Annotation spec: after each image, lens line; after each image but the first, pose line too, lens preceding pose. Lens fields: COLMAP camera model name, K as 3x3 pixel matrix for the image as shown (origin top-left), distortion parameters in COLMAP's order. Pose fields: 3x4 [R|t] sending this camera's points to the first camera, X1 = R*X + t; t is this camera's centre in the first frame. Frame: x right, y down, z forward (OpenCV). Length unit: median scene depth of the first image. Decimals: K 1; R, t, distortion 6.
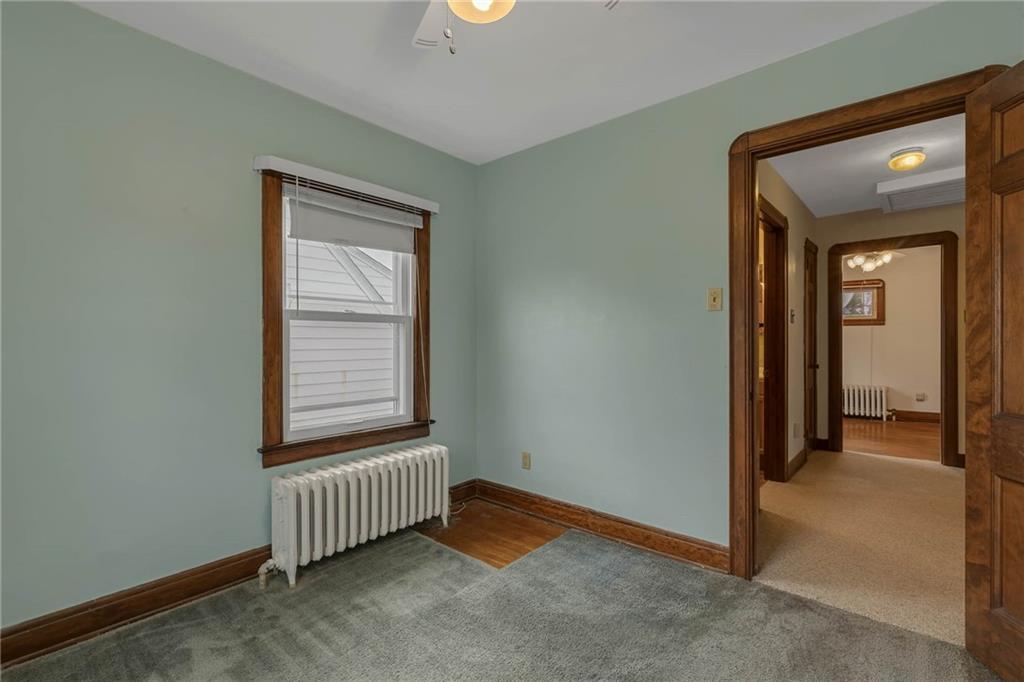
lens RADIAL K [[461.0, 0, 513.3], [0, 461.0, 338.6], [0, 0, 1]] dist [0.002182, 0.000243]
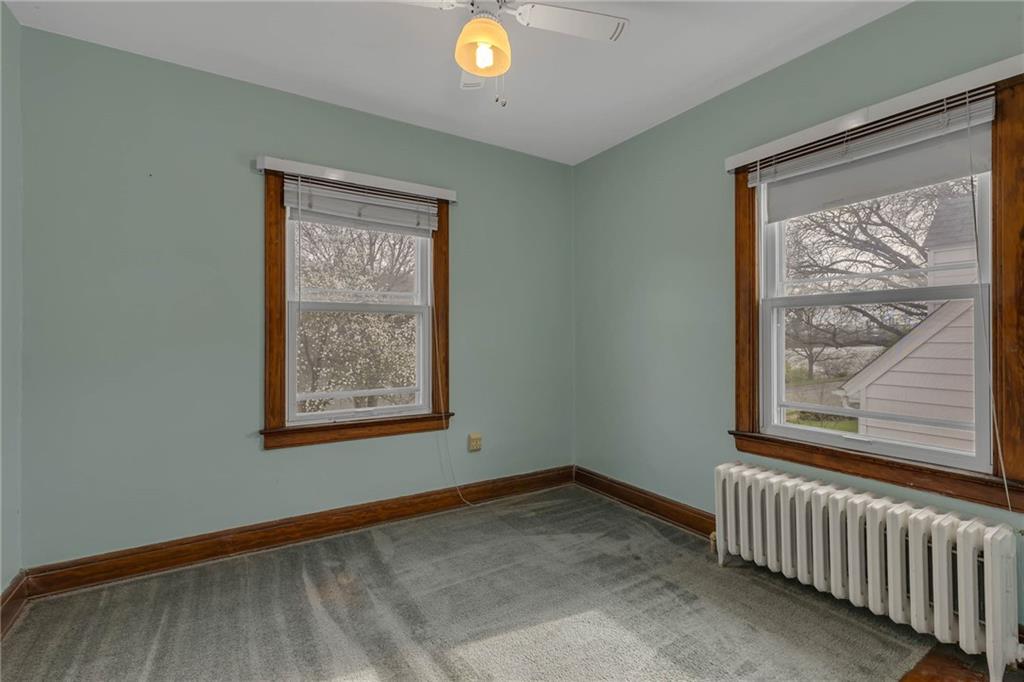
lens RADIAL K [[455.7, 0, 508.4], [0, 455.7, 333.5], [0, 0, 1]] dist [0.009997, 0.000165]
pose [[-0.281960, -0.006934, -0.959401, 0.627647], [0.004857, 0.999951, -0.008654, 0.017659], [0.959414, -0.007100, -0.281912, 0.797916]]
